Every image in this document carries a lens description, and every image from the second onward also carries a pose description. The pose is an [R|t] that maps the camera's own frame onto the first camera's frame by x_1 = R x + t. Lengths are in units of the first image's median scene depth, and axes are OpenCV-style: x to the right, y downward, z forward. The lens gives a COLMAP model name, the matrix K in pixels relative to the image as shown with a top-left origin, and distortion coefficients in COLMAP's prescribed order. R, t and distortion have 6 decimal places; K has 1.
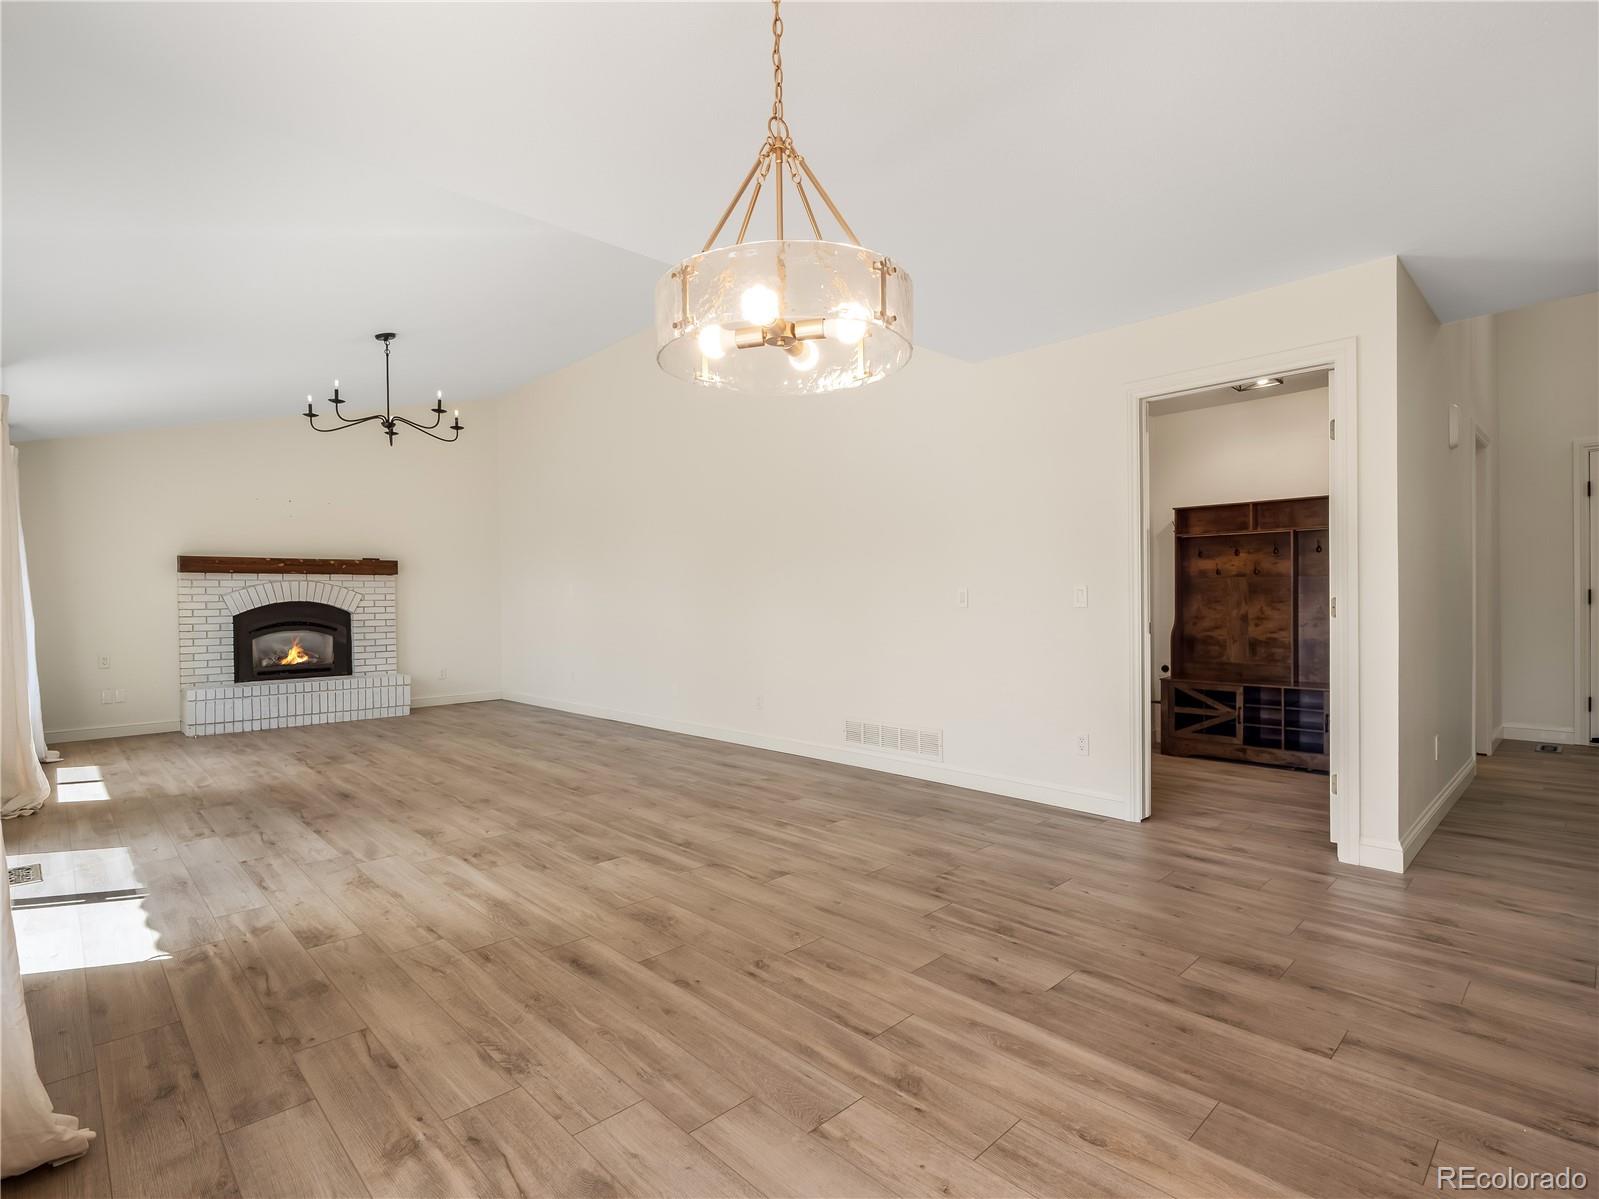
lens RADIAL K [[796.9, 0, 793.8], [0, 796.9, 598.0], [0, 0, 1]] dist [-0.015903, -0.000512]
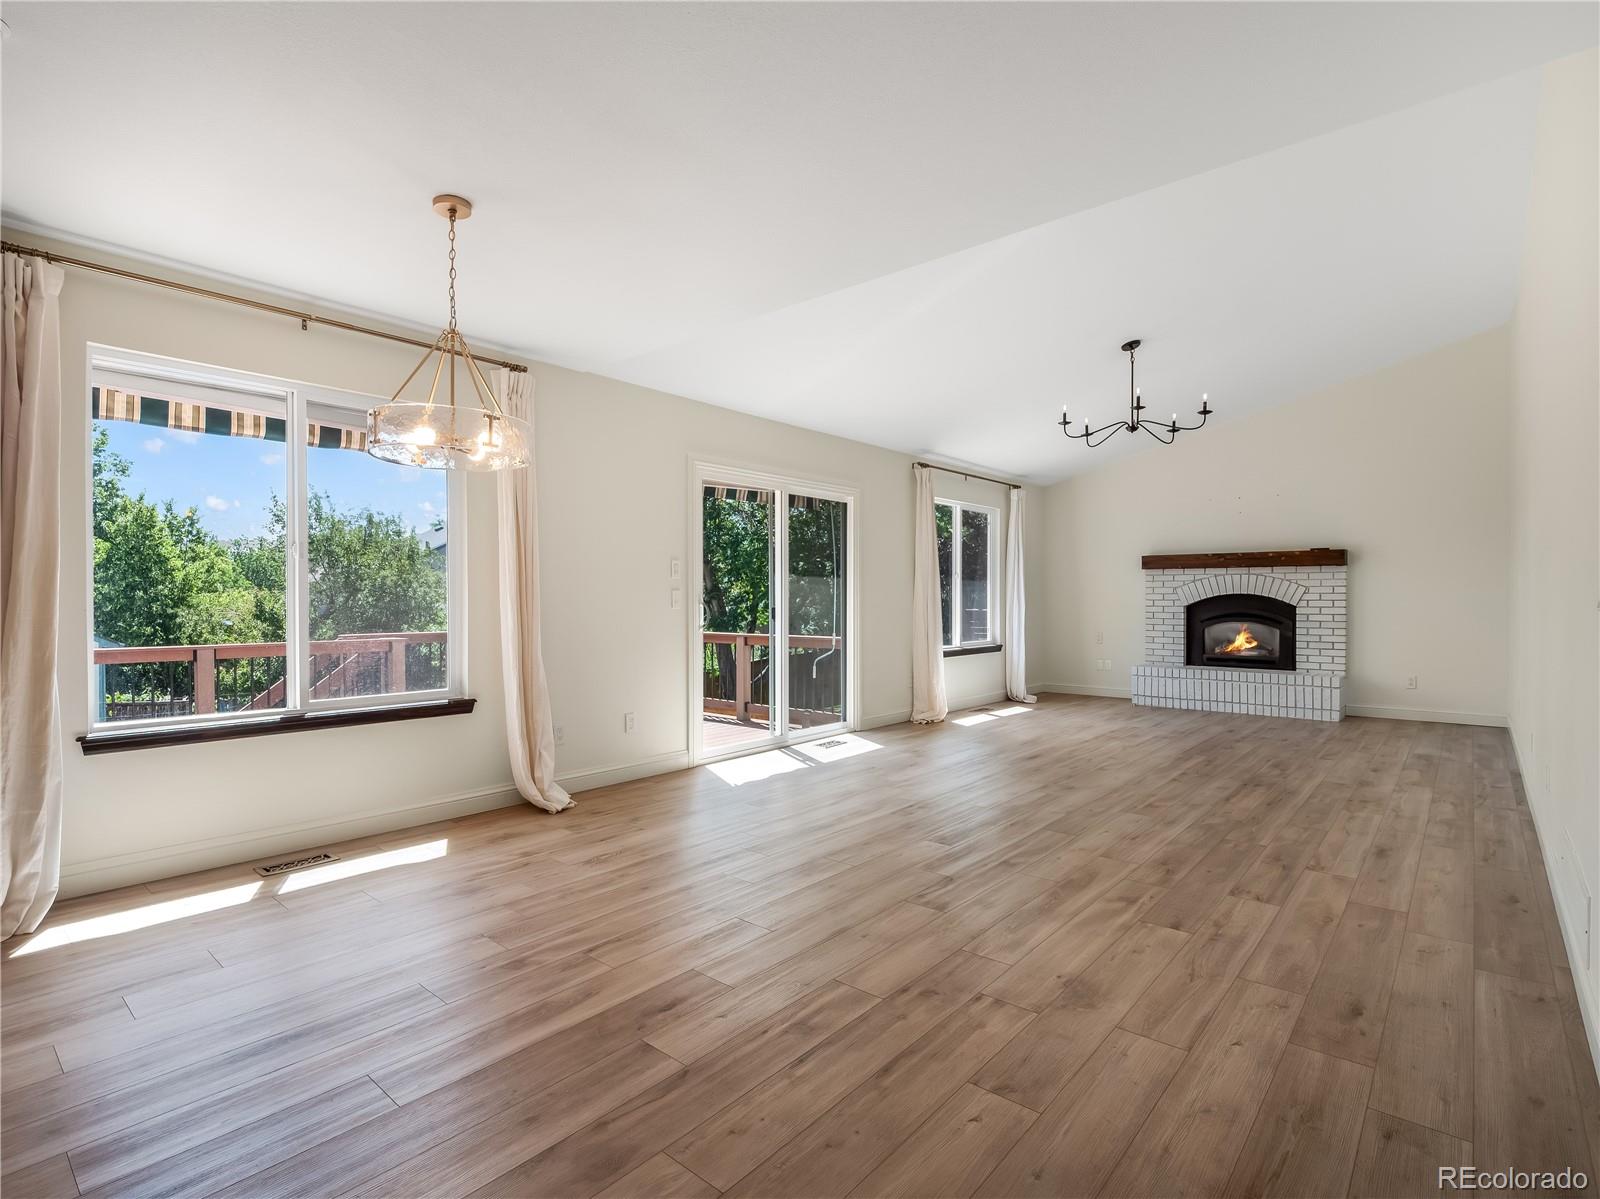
lens RADIAL K [[797.4, 0, 794.3], [0, 797.4, 598.0], [0, 0, 1]] dist [-0.015903, -0.000512]
pose [[0.095504, 0.015314, -0.995311, 1.093264], [-0.001428, 0.999883, 0.015248, -0.016508], [0.995428, -0.000035, 0.095515, 0.971098]]
